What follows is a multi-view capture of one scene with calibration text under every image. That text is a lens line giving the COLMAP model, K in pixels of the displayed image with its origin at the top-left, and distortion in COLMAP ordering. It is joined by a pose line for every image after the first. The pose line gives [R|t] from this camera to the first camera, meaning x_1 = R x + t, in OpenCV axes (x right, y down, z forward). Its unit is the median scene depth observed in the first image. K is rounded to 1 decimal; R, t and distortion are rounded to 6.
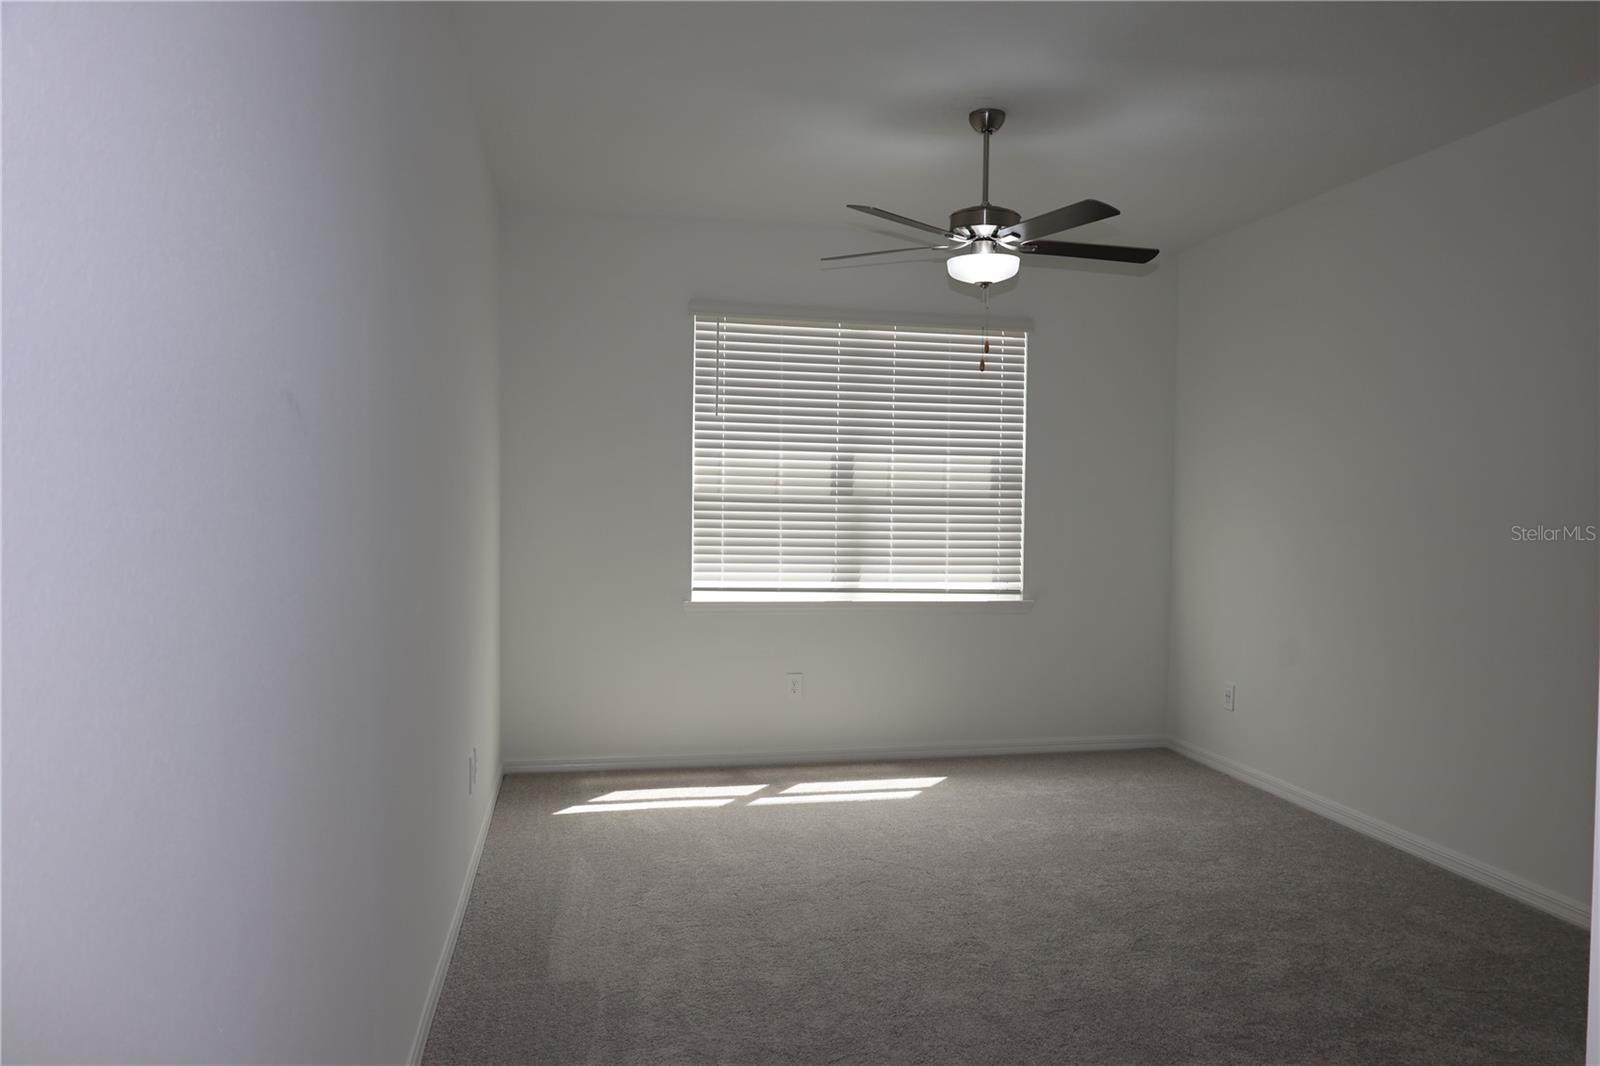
lens RADIAL K [[1101.2, 0, 800.0], [0, 1101.2, 533.0], [0, 0, 1]] dist [0.001287, 0.002643]
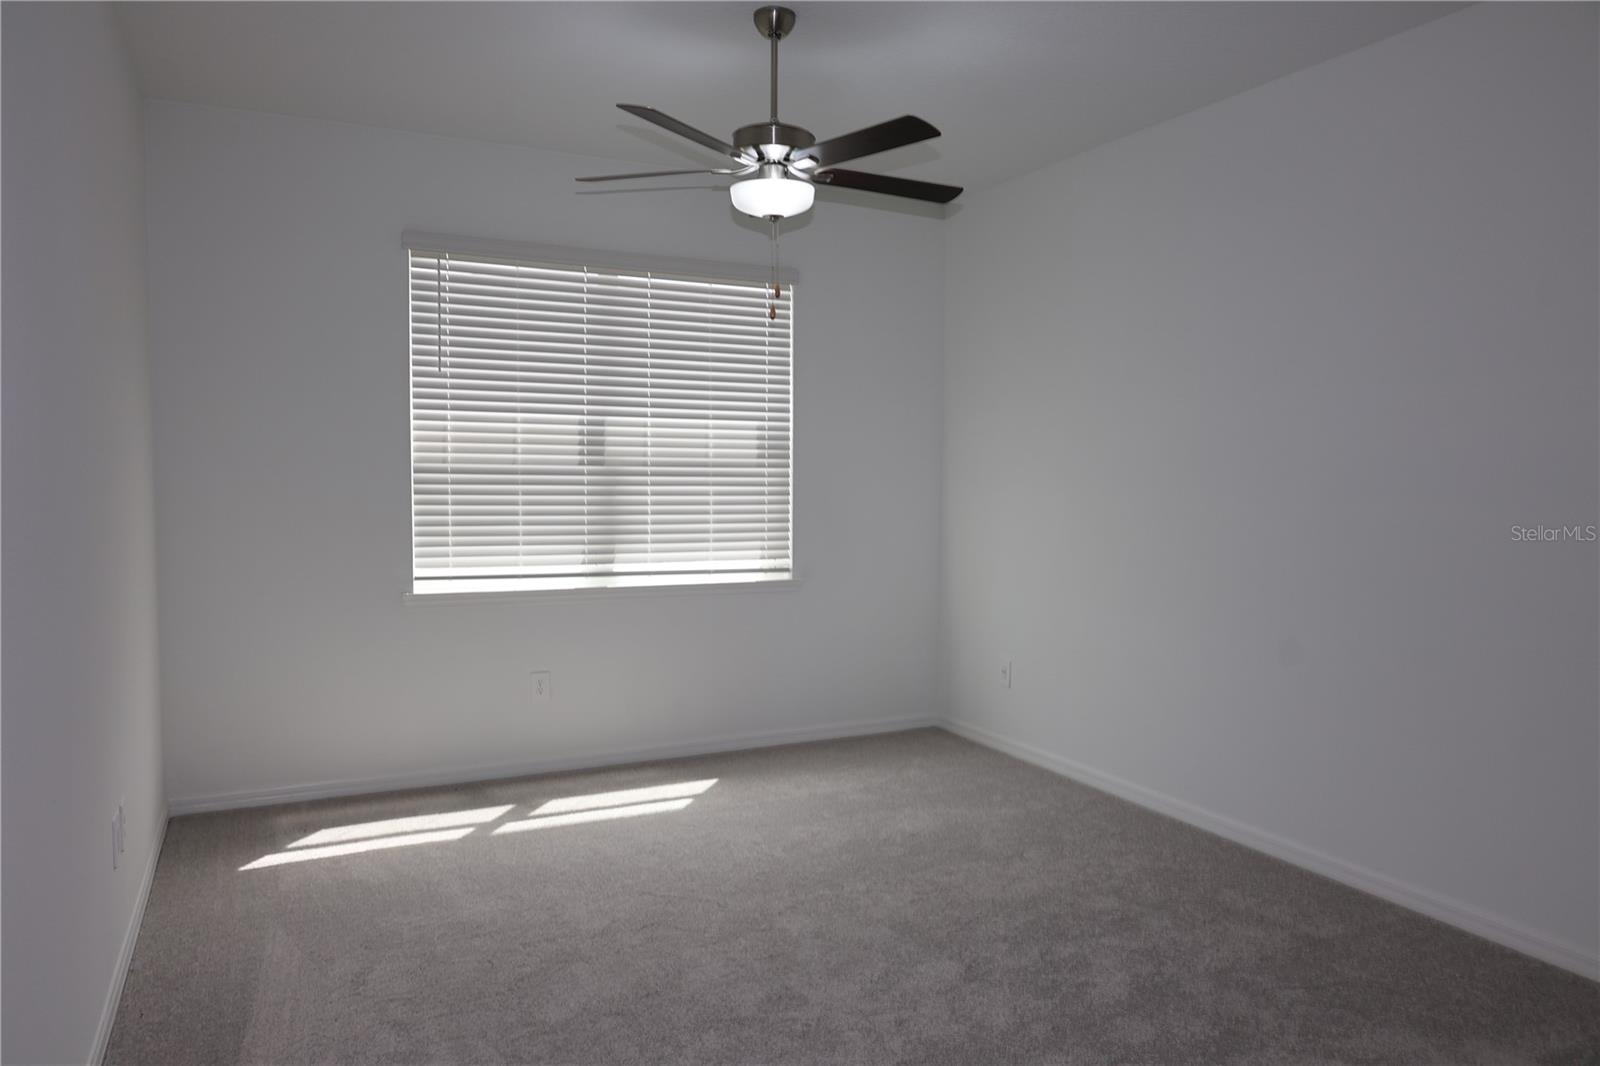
lens RADIAL K [[1101.2, 0, 800.0], [0, 1101.2, 533.0], [0, 0, 1]] dist [0.001287, 0.002643]
pose [[0.967544, -0.021009, 0.251827, -0.030145], [0.014138, 0.999478, 0.029062, -0.004830], [-0.252306, -0.024558, 0.967336, 0.146760]]
